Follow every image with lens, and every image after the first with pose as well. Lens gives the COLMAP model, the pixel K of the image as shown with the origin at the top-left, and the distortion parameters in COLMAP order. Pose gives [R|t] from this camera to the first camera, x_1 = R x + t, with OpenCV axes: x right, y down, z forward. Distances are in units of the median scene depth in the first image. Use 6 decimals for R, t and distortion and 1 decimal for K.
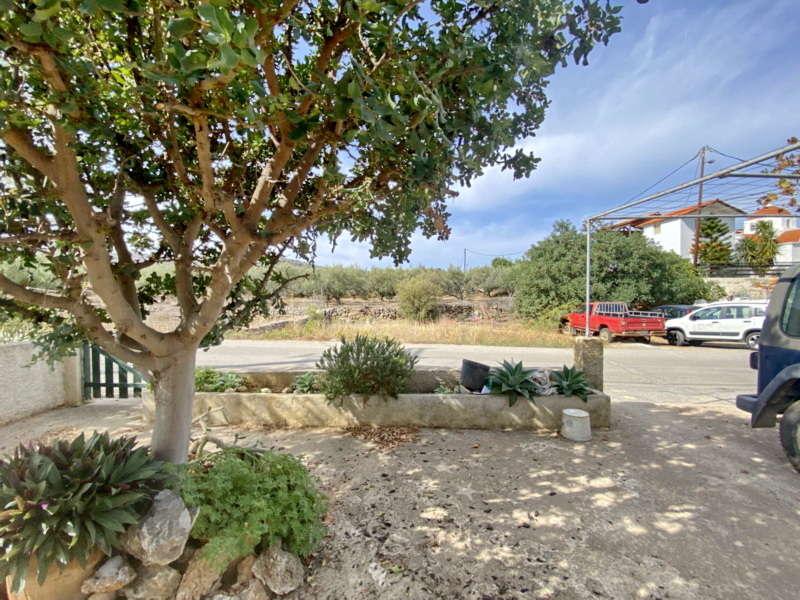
lens RADIAL K [[318.2, 0, 398.1], [0, 318.2, 302.4], [0, 0, 1]] dist [0.026102, -0.028370]
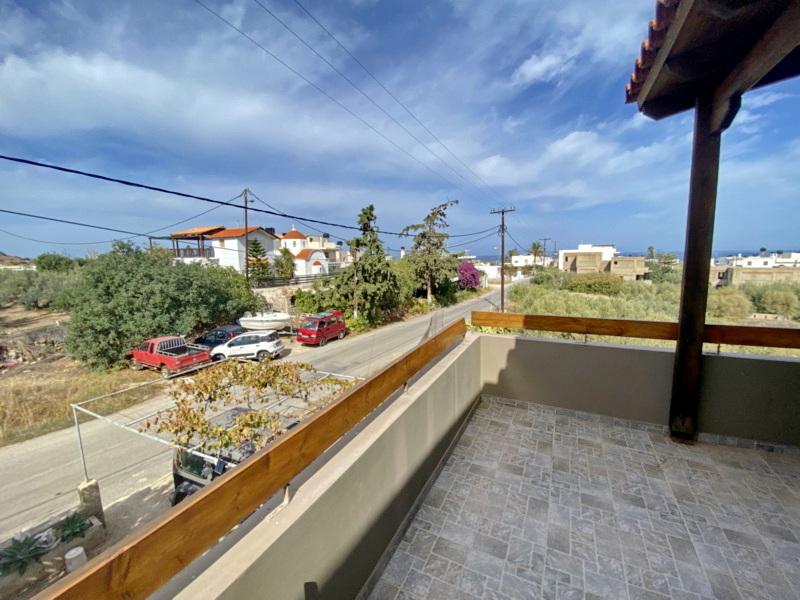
lens RADIAL K [[323.9, 0, 400.0], [0, 323.9, 300.0], [0, 0, 1]] dist [-0.013504, -0.000443]
pose [[0.459836, -0.127197, 0.878847, 0.036415], [0.033372, 0.991464, 0.126035, -0.216704], [-0.887377, -0.028626, 0.460156, -0.225359]]
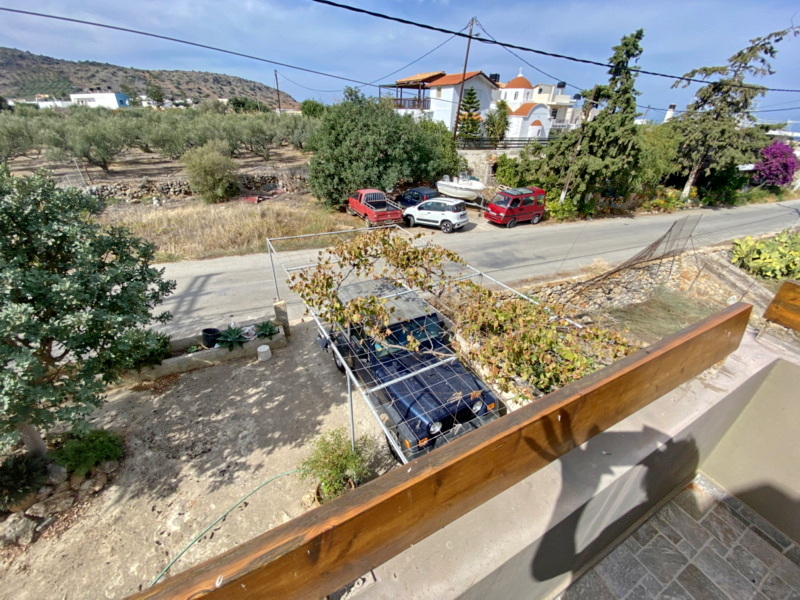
lens RADIAL K [[324.1, 0, 398.8], [0, 324.1, 298.9], [0, 0, 1]] dist [0.027905, -0.023565]
pose [[0.891163, -0.203207, 0.405629, 0.117028], [-0.019056, 0.876527, 0.480976, -0.209975], [-0.453282, -0.436358, 0.777256, -0.196098]]
